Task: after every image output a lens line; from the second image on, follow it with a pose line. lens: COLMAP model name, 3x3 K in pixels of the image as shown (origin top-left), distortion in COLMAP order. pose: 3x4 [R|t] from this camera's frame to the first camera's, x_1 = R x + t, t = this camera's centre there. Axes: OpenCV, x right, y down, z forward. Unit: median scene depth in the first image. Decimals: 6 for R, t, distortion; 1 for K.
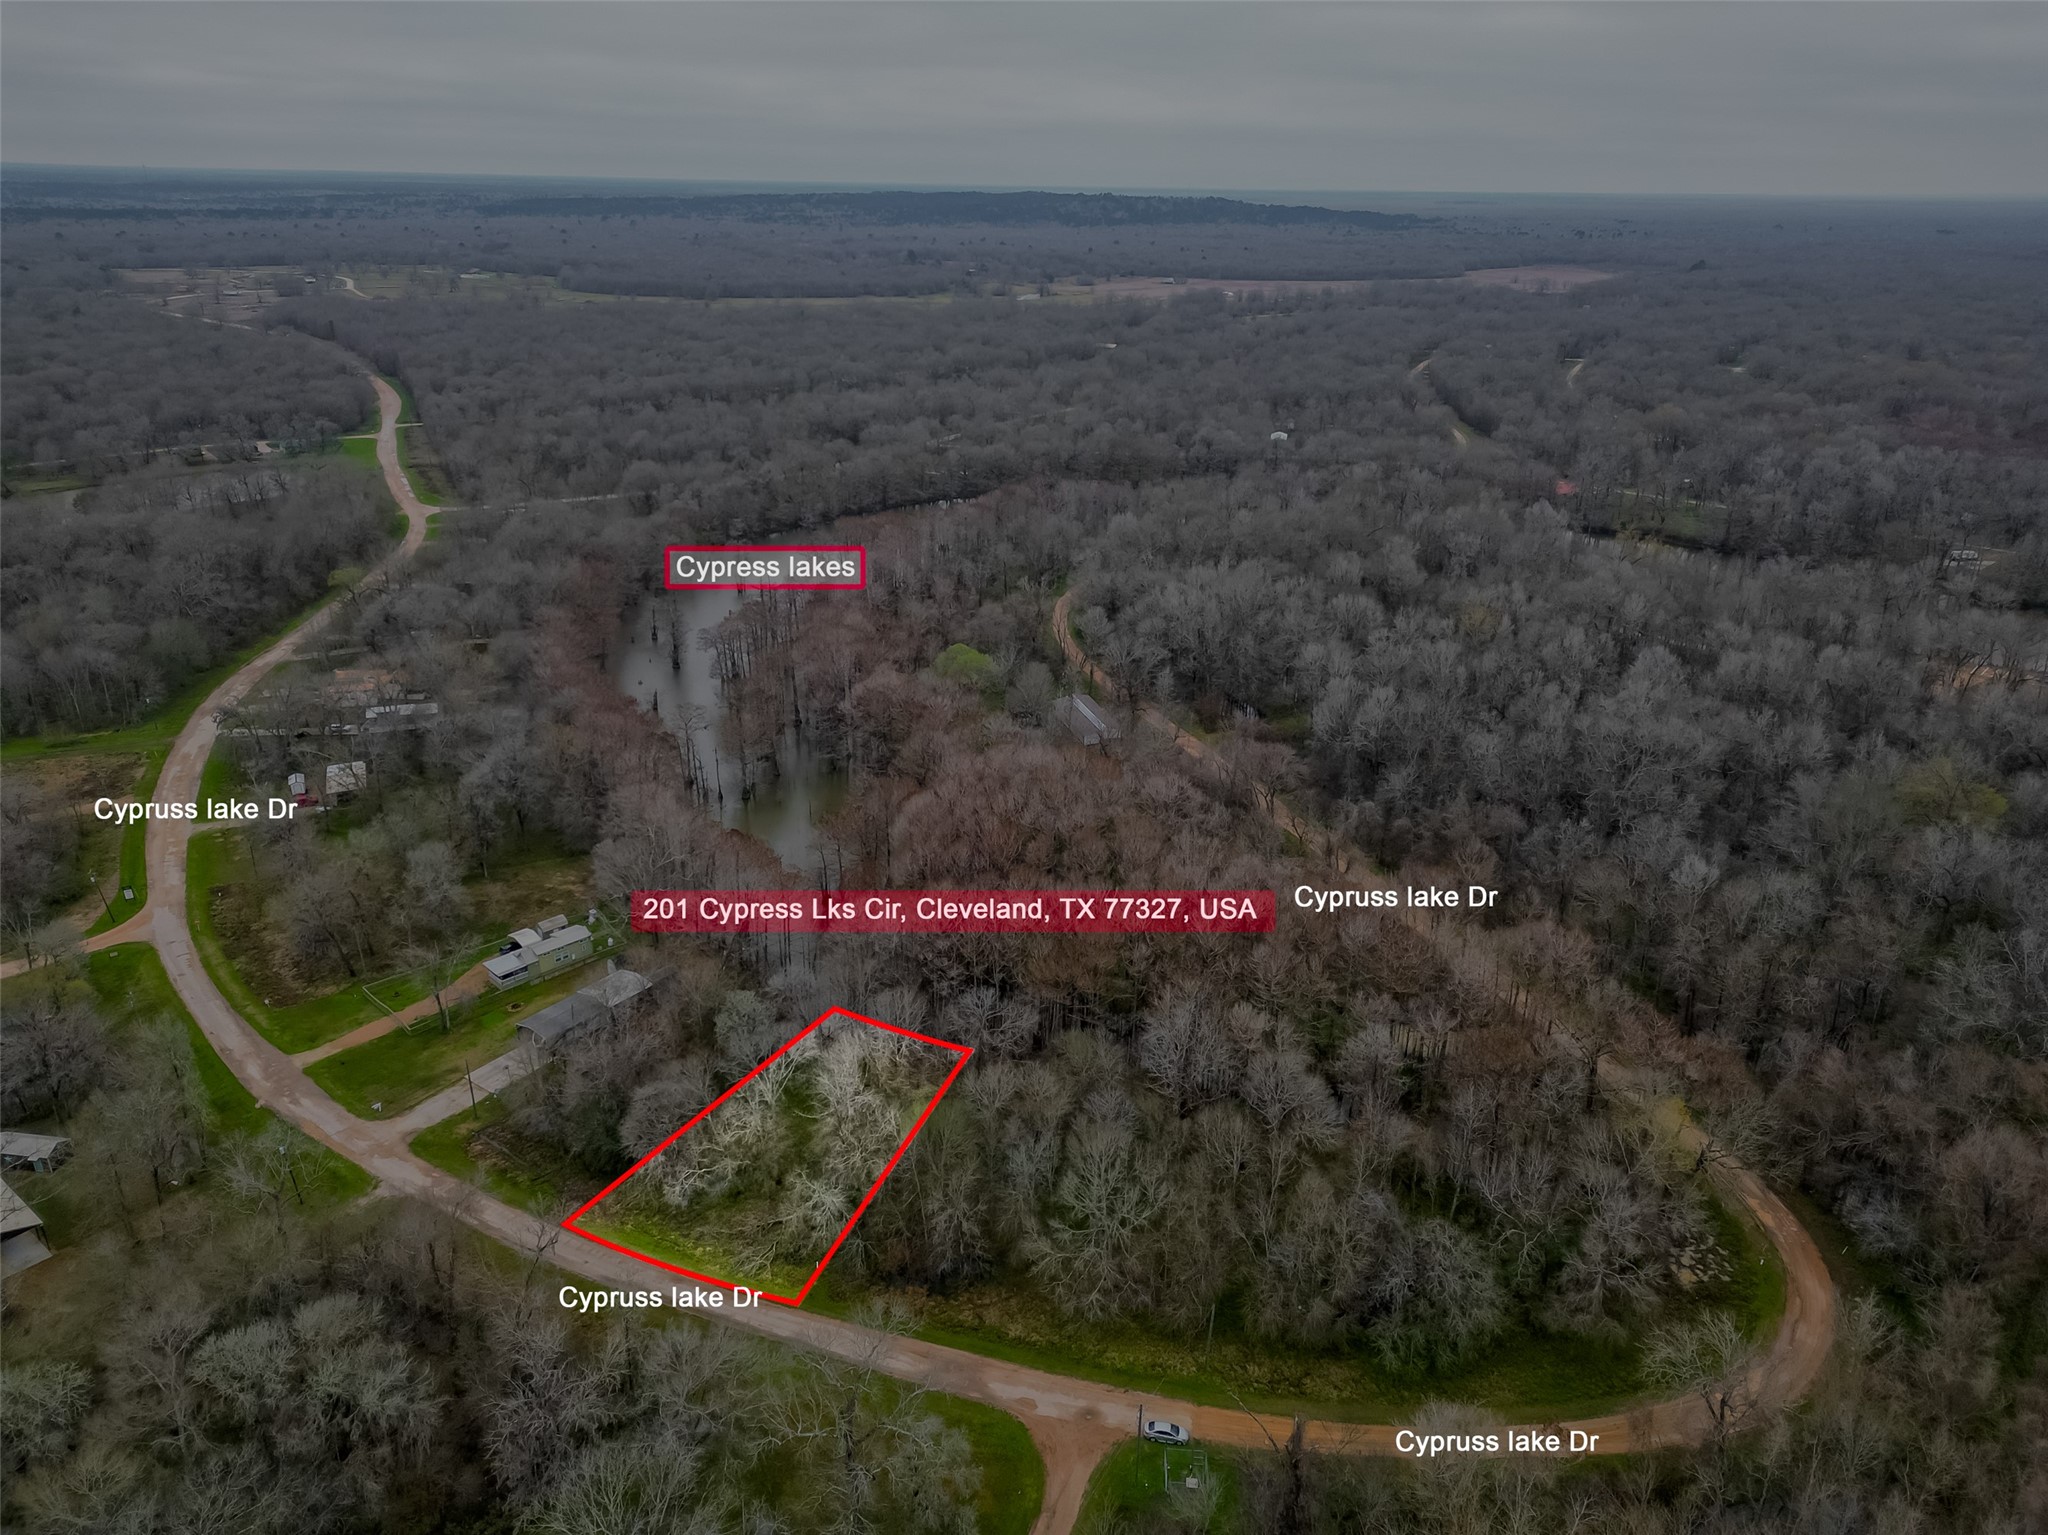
lens RADIAL K [[1422.8, 0, 1025.2], [0, 1422.8, 783.8], [0, 0, 1]] dist [0.074814, -0.058514]
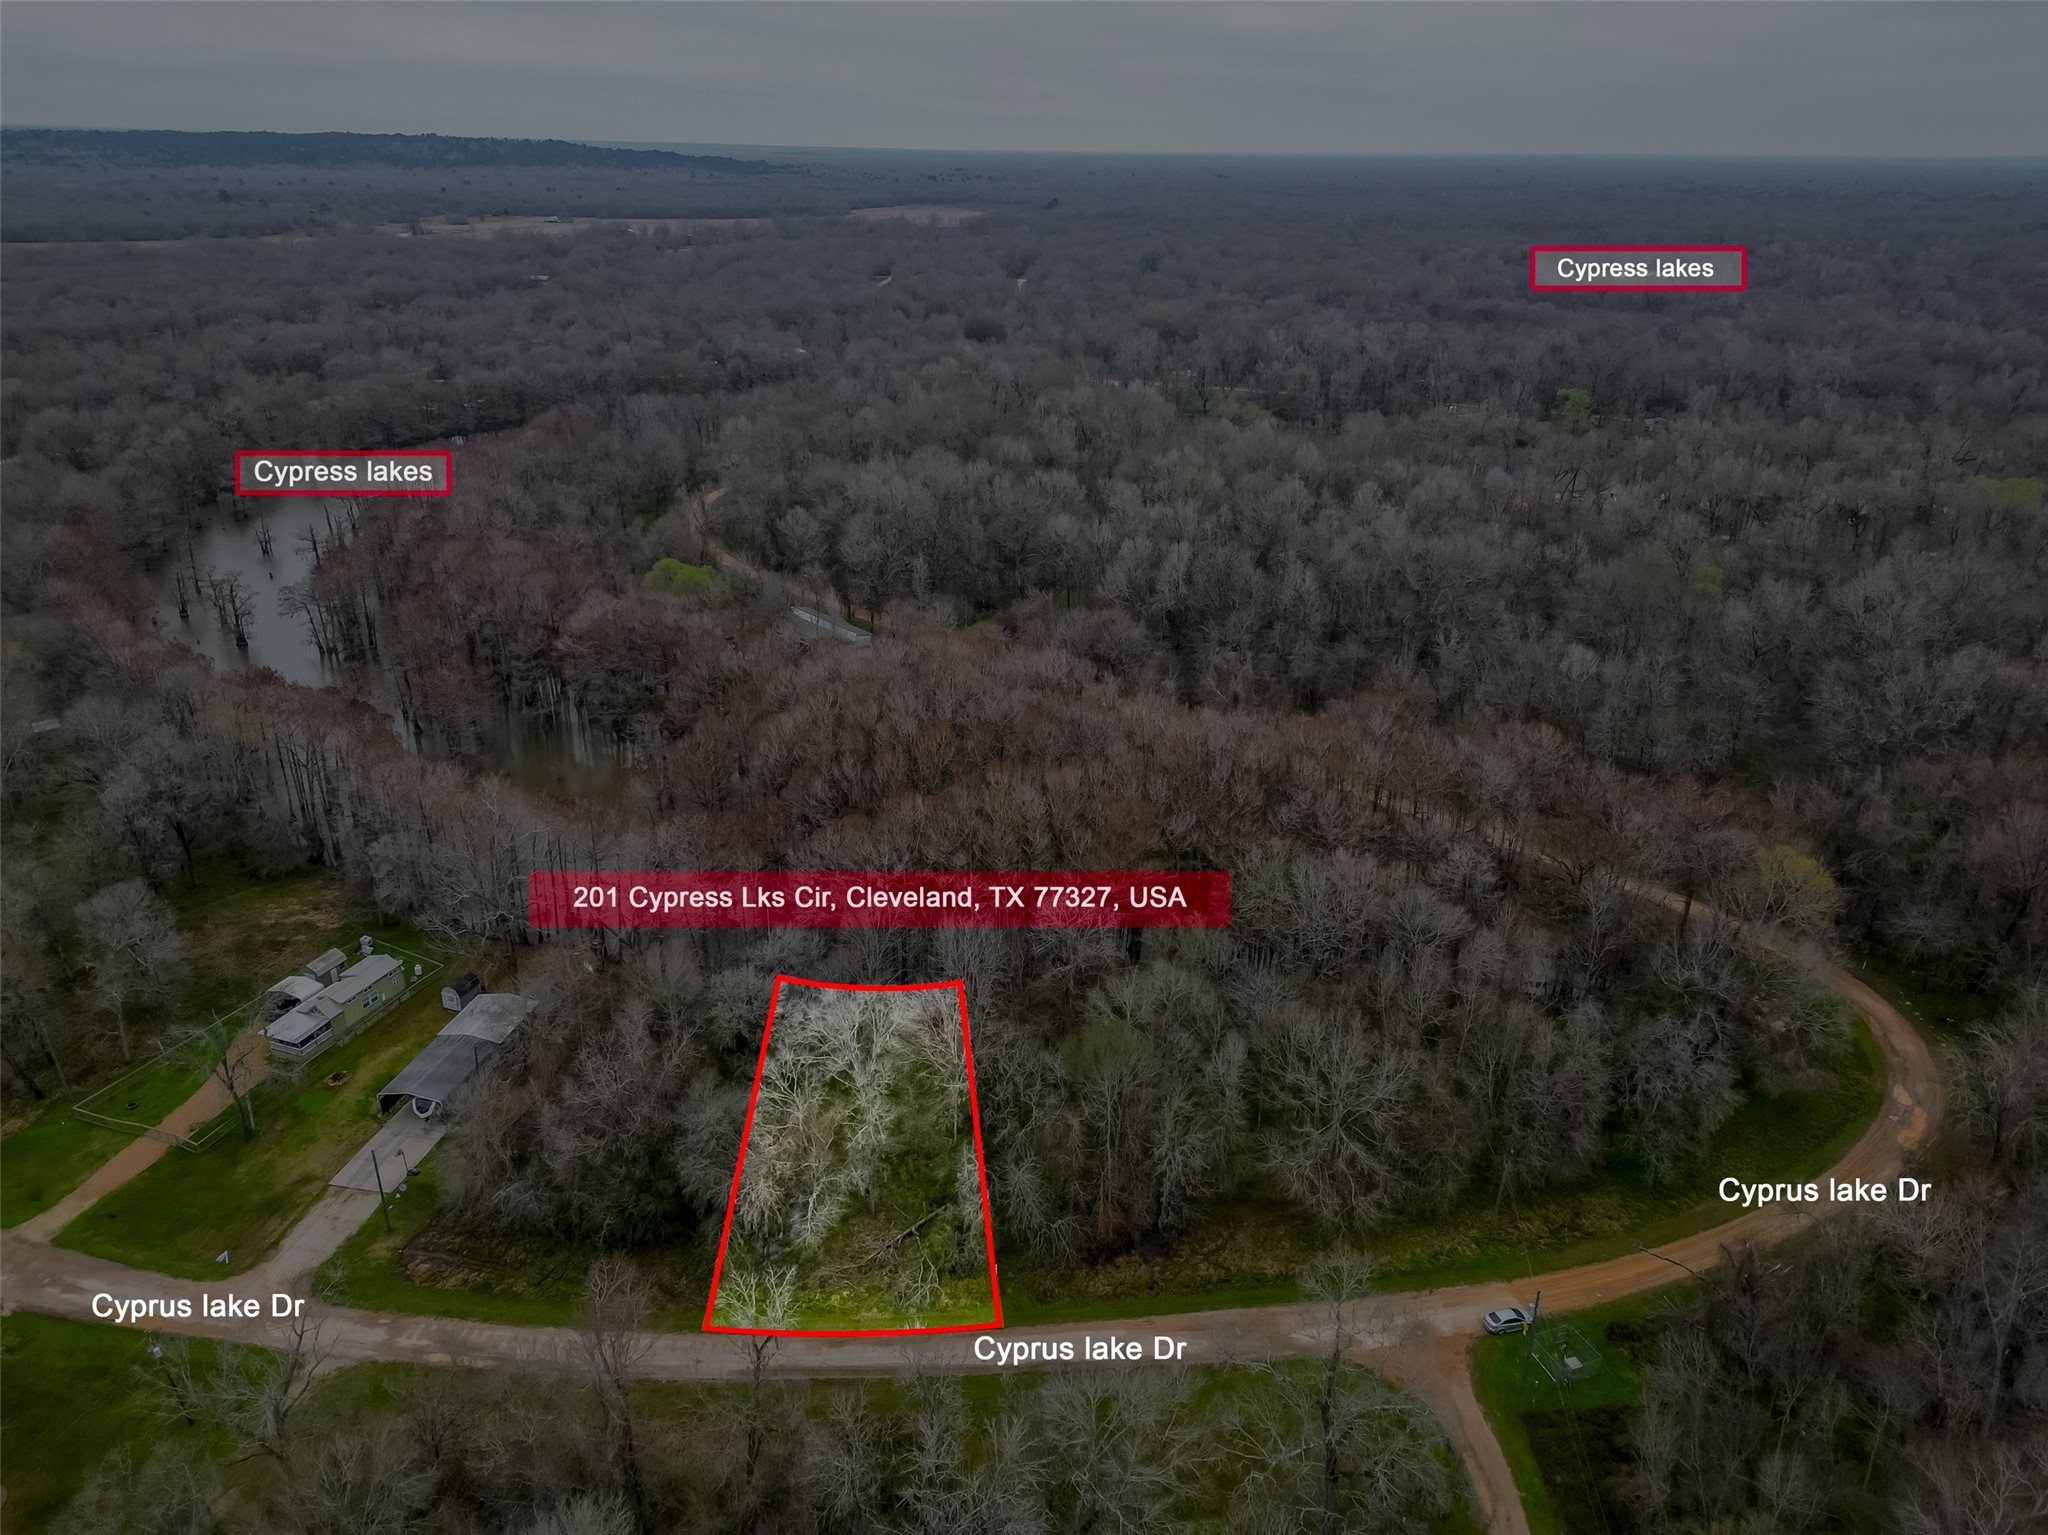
lens RADIAL K [[1422.8, 0, 1031.9], [0, 1422.8, 773.3], [0, 0, 1]] dist [0.074814, -0.058514]
pose [[0.908481, -0.169032, 0.382218, -0.129974], [0.161249, 0.985513, 0.052565, 0.011009], [-0.385566, 0.013878, 0.922576, 0.092422]]
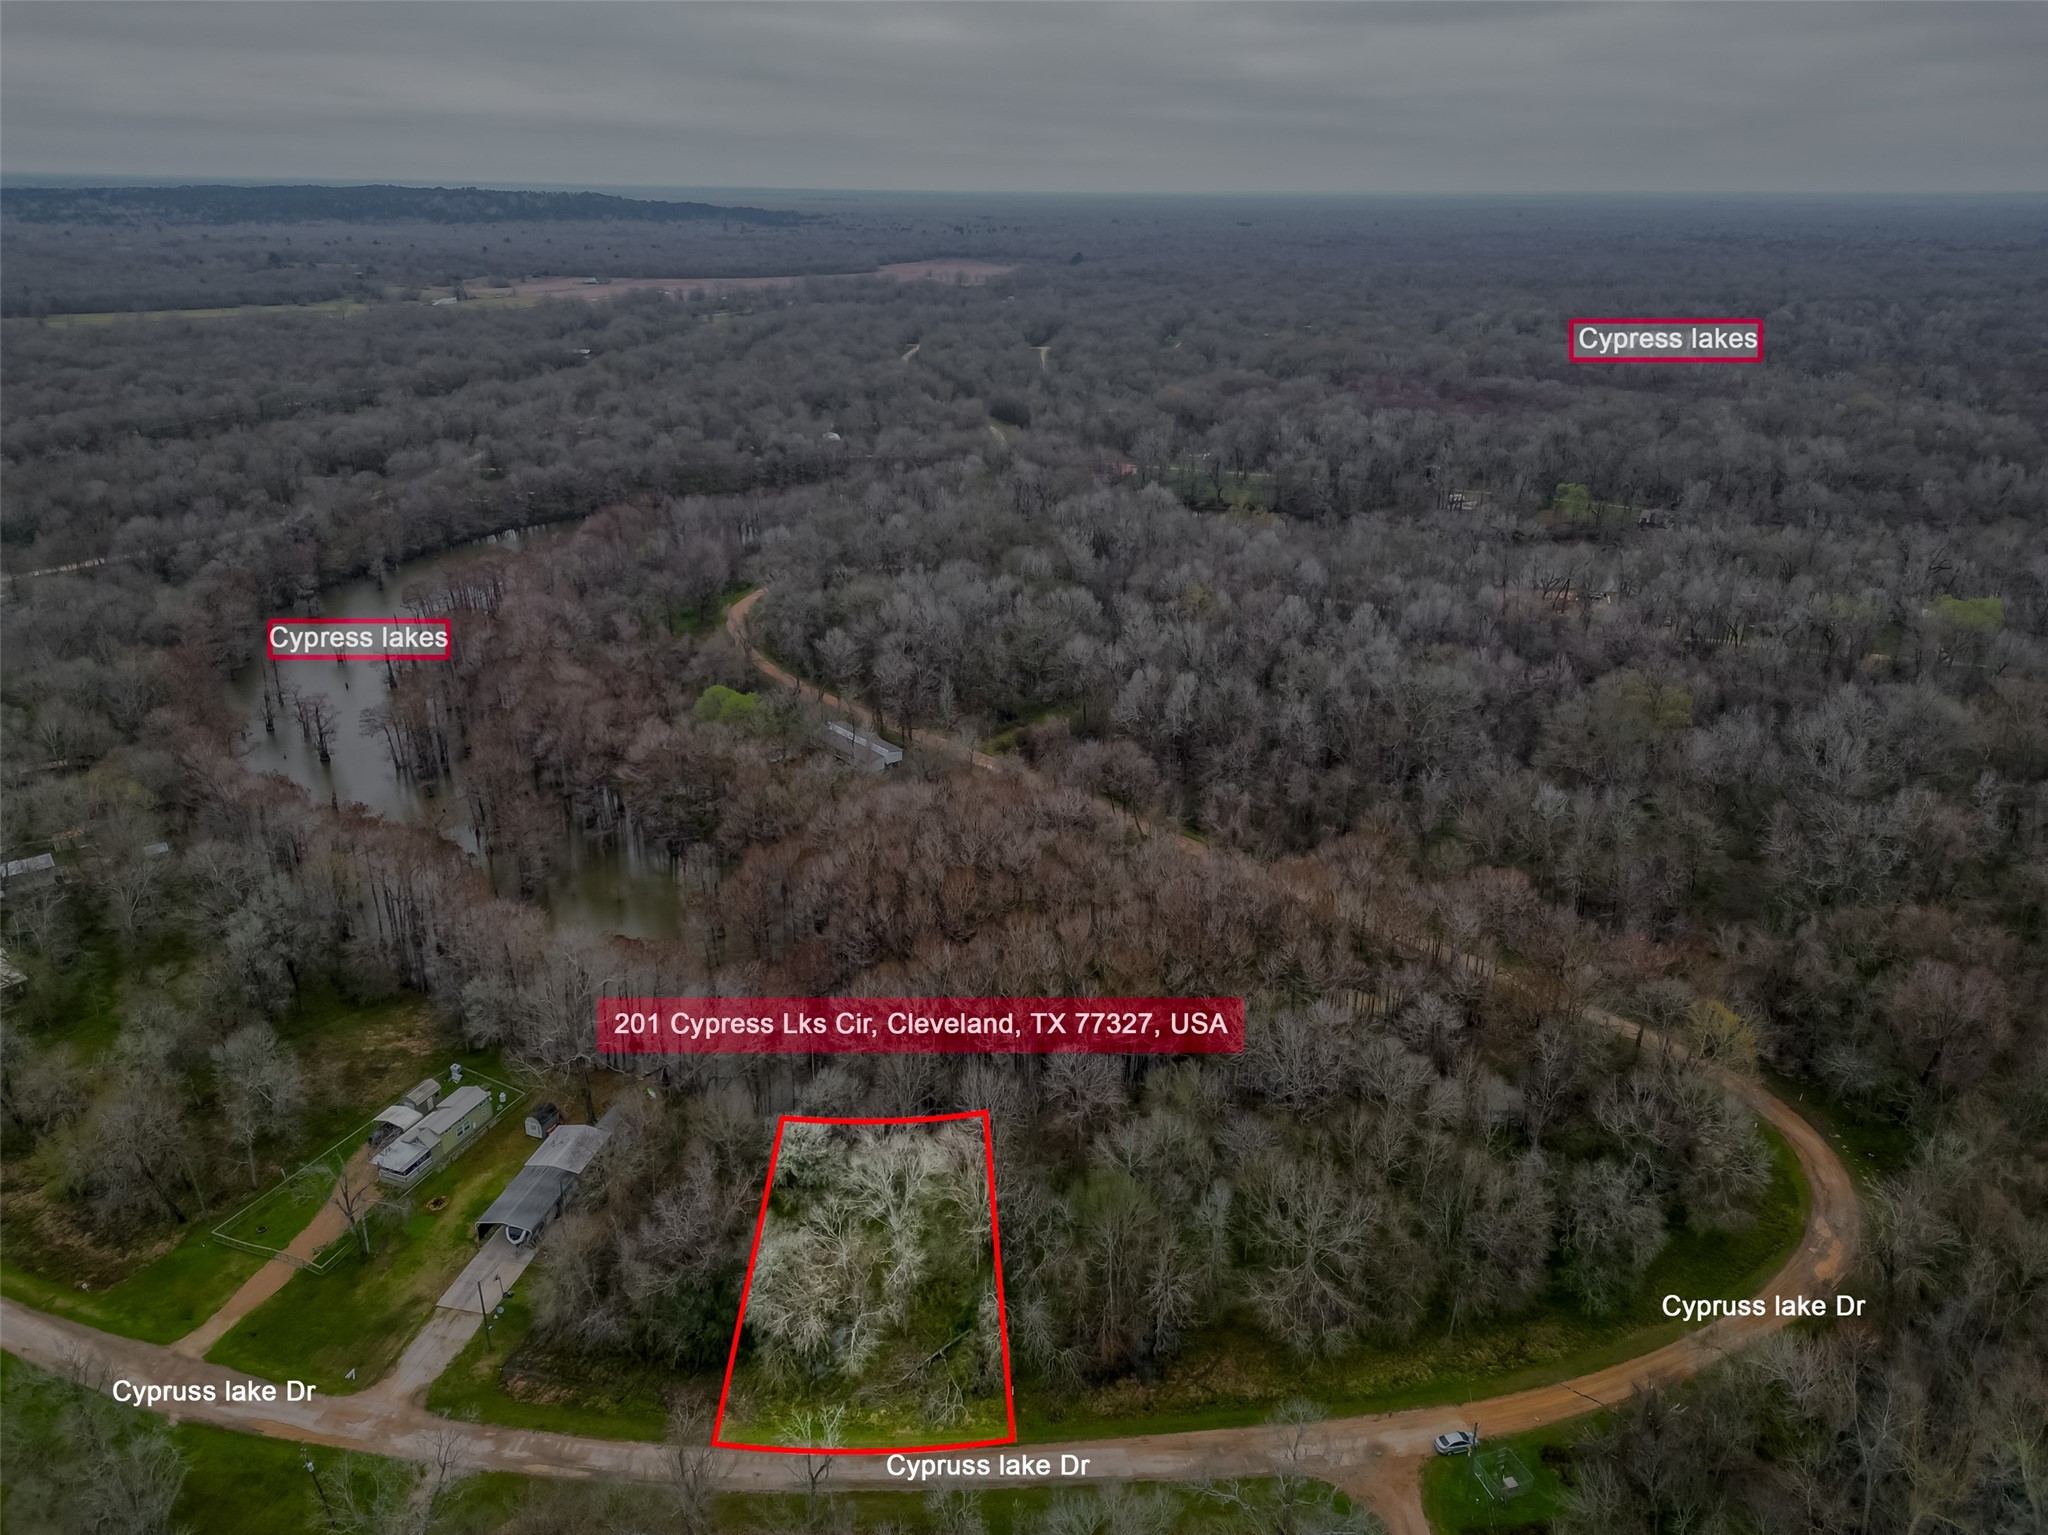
lens RADIAL K [[1422.8, 0, 1032.1], [0, 1422.8, 772.0], [0, 0, 1]] dist [0.074814, -0.058514]
pose [[0.915183, -0.158478, 0.370574, -0.139218], [0.160129, 0.986740, 0.026524, -0.023601], [-0.369864, 0.035065, 0.928424, 0.049536]]
